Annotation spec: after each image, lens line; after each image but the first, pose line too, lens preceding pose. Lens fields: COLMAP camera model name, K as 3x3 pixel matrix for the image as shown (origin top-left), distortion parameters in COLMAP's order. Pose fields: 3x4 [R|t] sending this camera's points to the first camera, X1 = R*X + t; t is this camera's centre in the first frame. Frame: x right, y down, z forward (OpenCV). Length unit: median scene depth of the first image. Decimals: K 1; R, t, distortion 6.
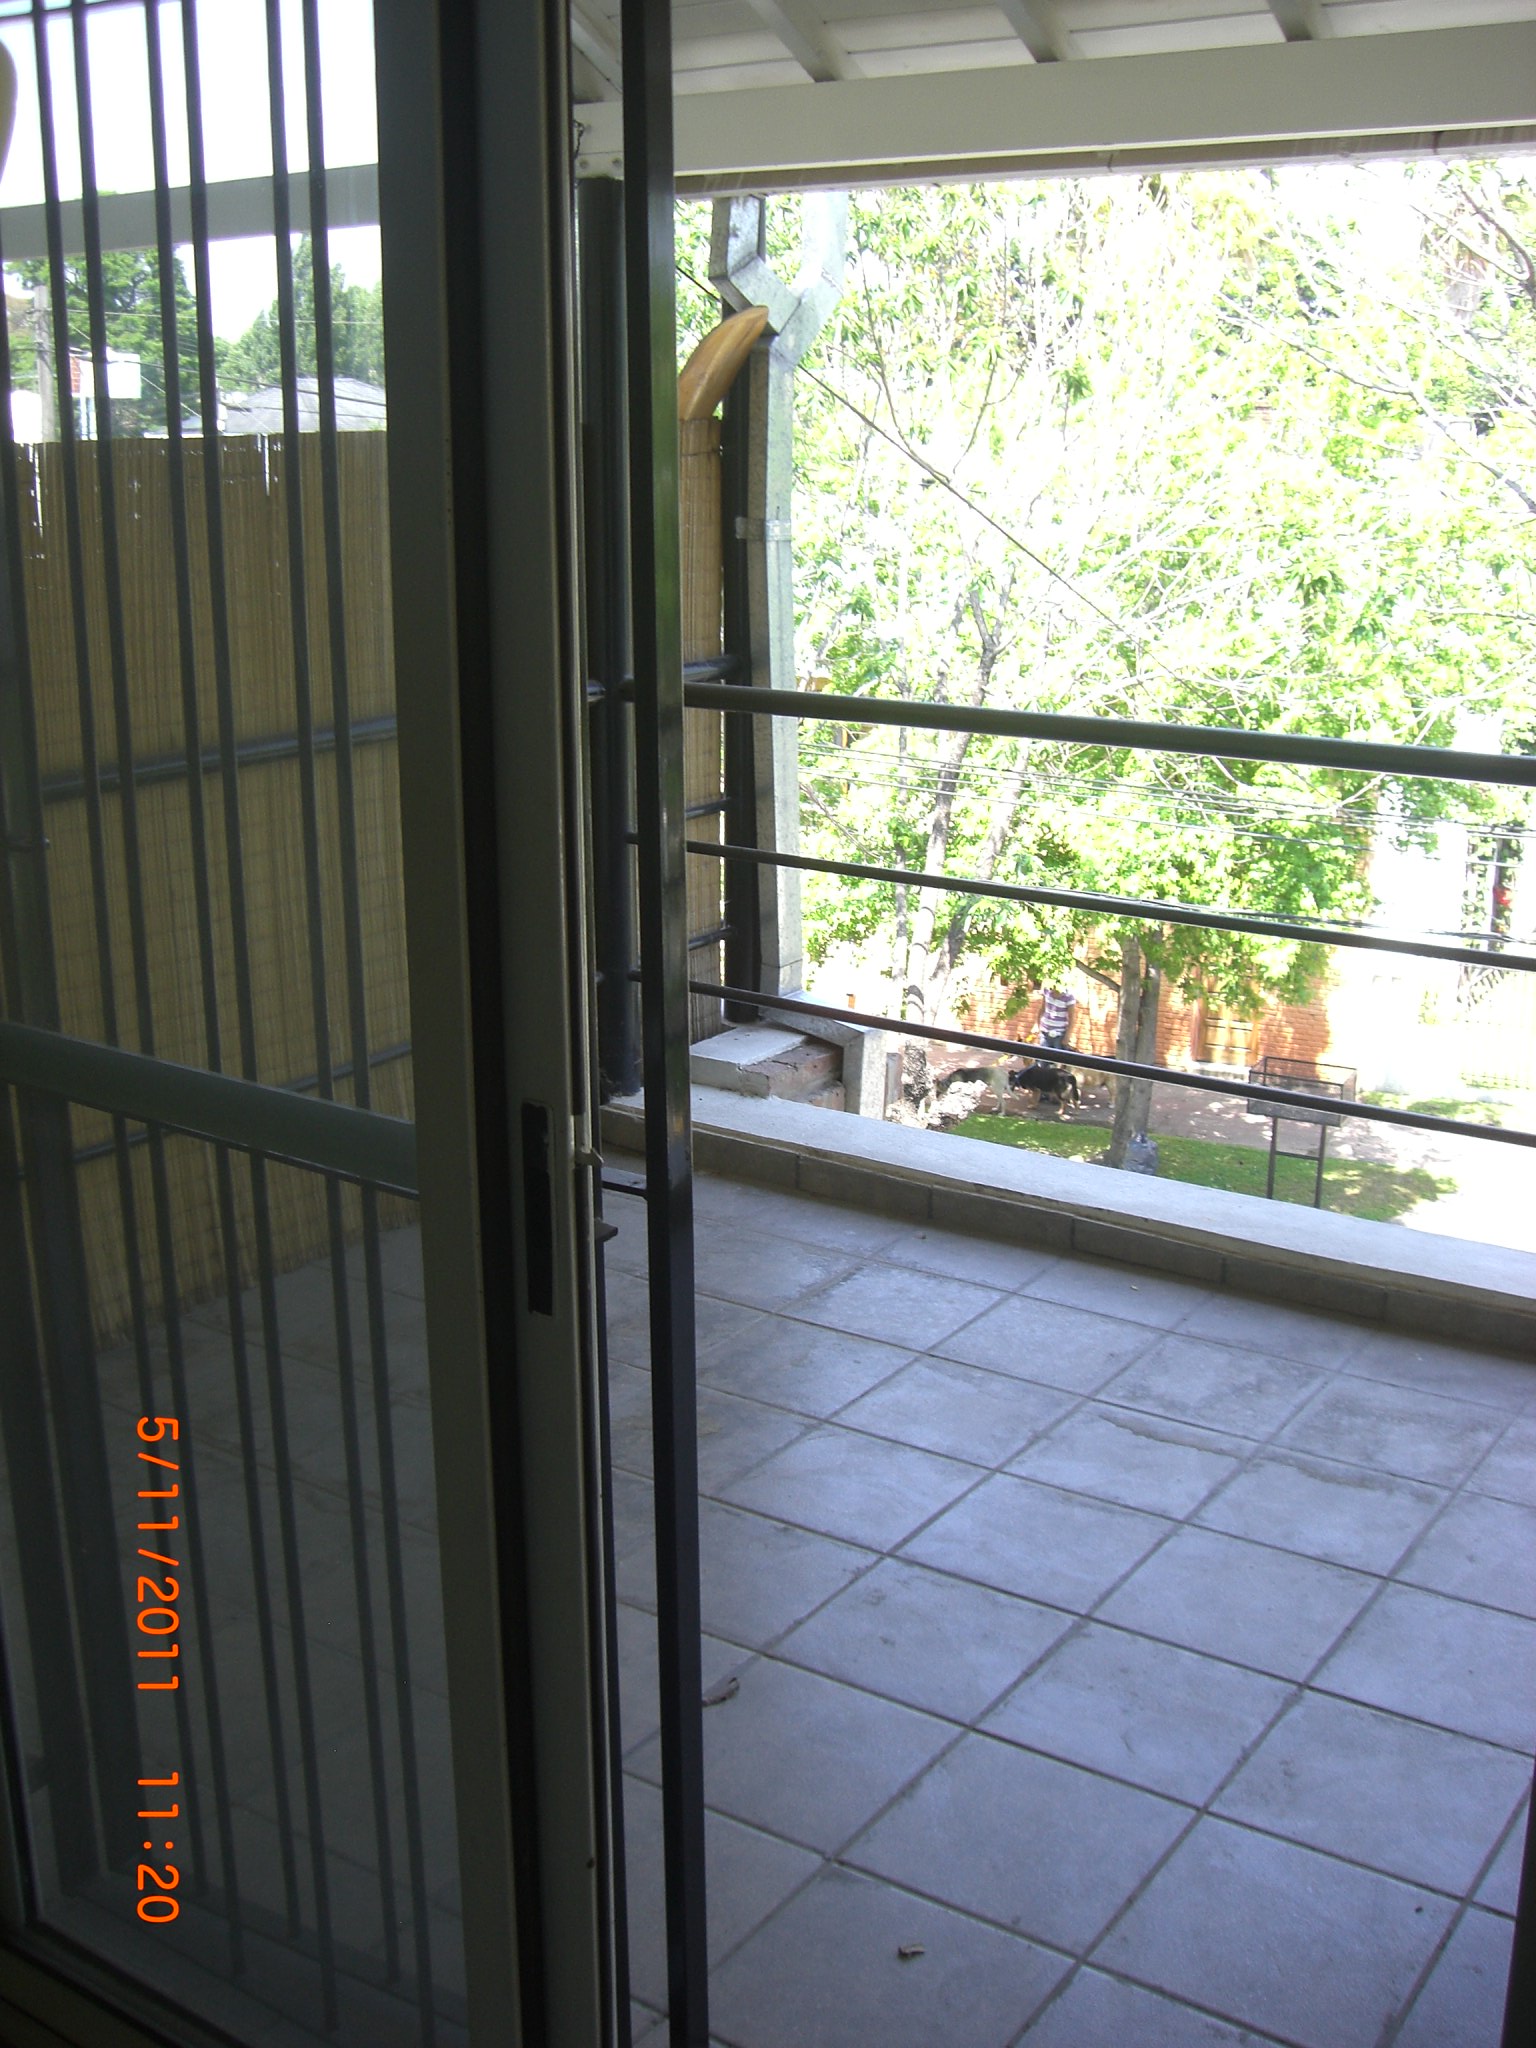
lens RADIAL K [[2247.8, 0, 767.9], [0, 2247.8, 1022.5], [0, 0, 1]] dist [-0.148716, 0.000000]
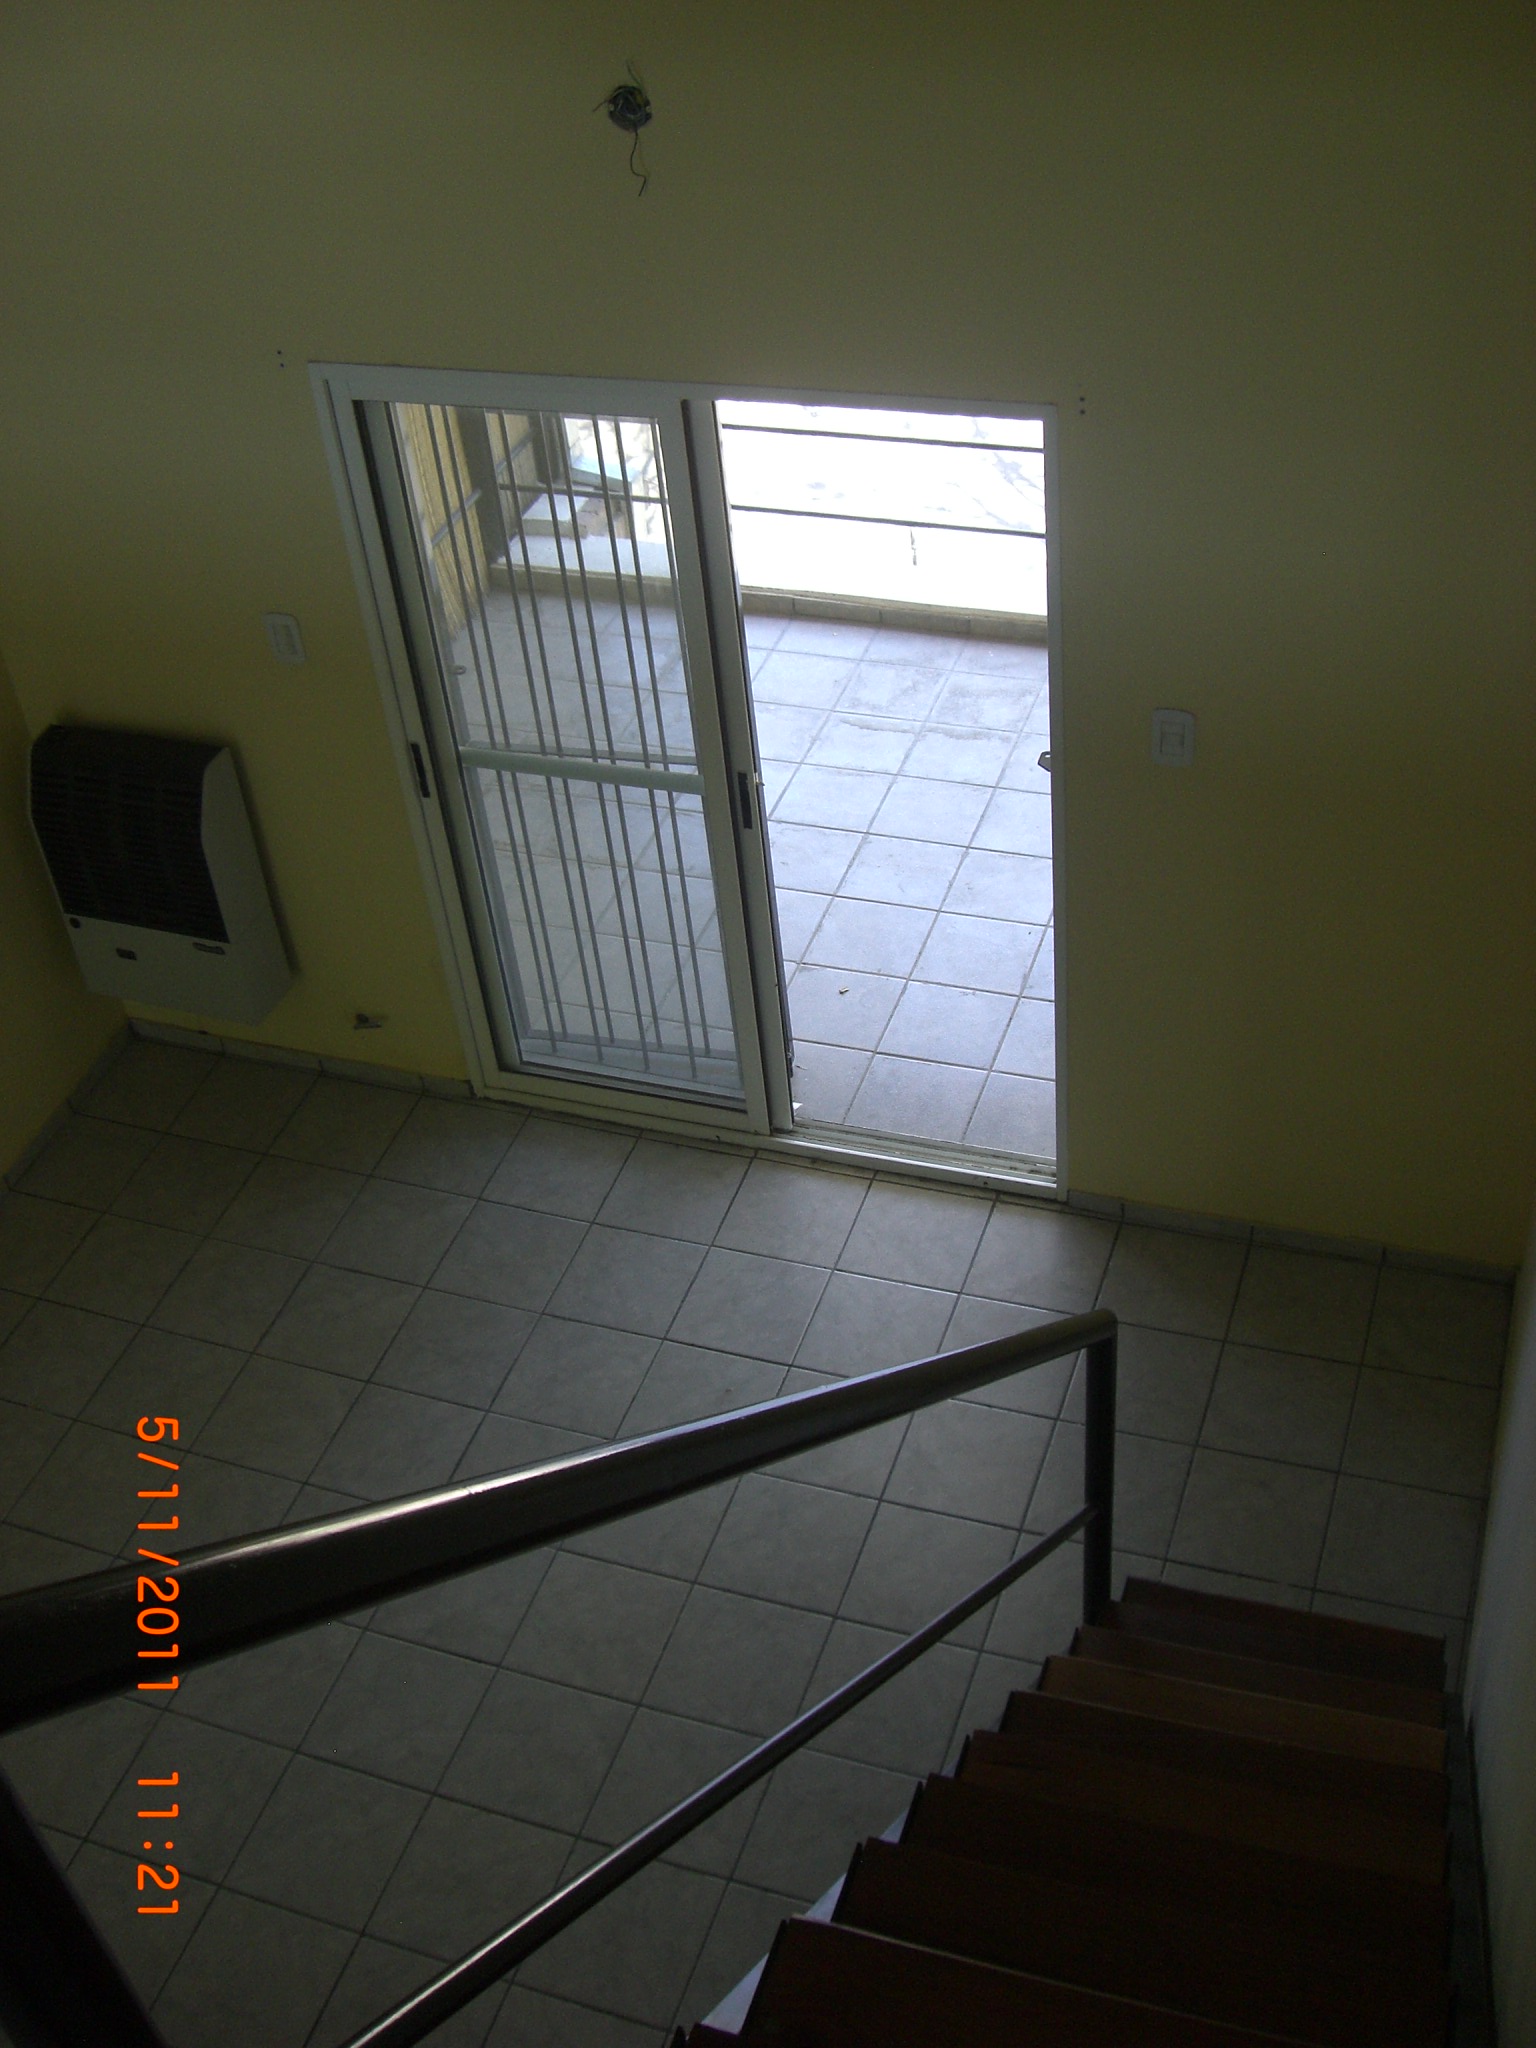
lens RADIAL K [[2247.8, 0, 768.5], [0, 2247.8, 1025.7], [0, 0, 1]] dist [-0.148716, 0.000000]
pose [[0.962575, -0.227730, 0.146932, -0.282081], [0.150118, 0.899402, 0.410538, -0.429854], [-0.225643, -0.373116, 0.899928, -0.928249]]
